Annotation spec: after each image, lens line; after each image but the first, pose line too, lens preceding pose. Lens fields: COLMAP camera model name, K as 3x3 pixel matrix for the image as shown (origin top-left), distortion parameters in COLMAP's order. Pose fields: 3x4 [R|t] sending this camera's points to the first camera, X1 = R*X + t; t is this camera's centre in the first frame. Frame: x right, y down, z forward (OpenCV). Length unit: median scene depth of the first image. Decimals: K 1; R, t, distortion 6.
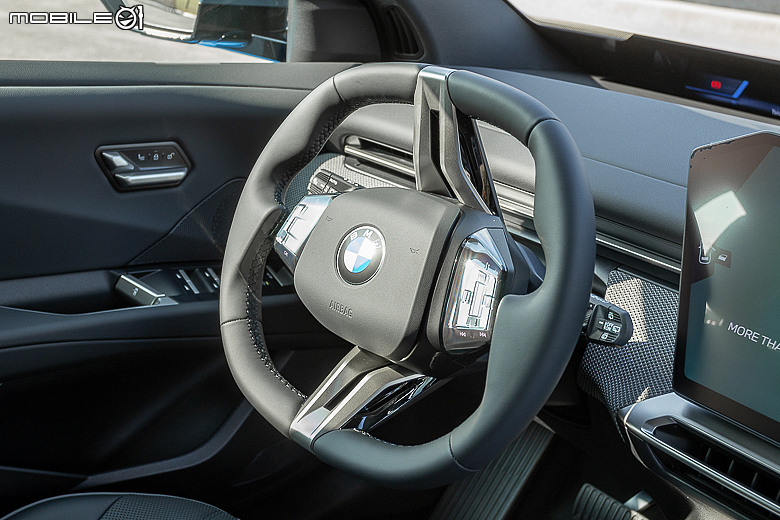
lens RADIAL K [[1235.3, 0, 390.0], [0, 1235.3, 260.0], [0, 0, 1]] dist [-0.053408, -0.033346]
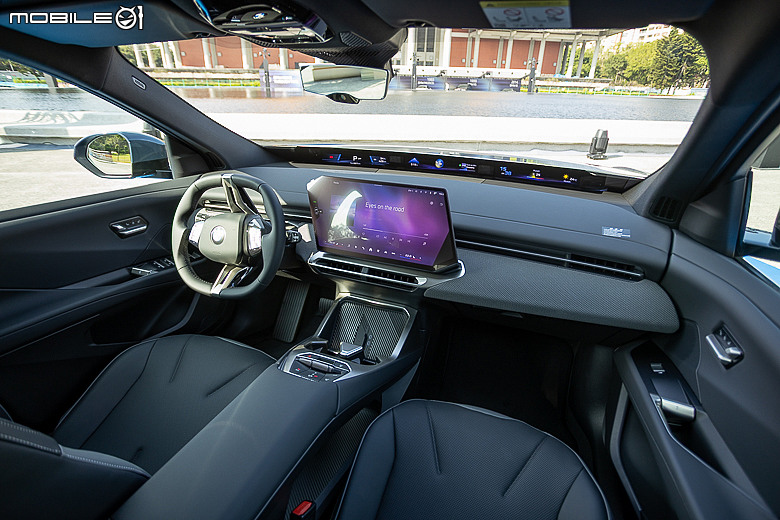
lens RADIAL K [[438.0, 0, 390.0], [0, 438.0, 260.0], [0, 0, 1]] dist [-0.000243, 0.000435]
pose [[0.914668, -0.254042, 0.314396, 0.009452], [0.228083, 0.966534, 0.117432, 0.022798], [-0.333707, -0.035703, 0.942000, -0.214628]]
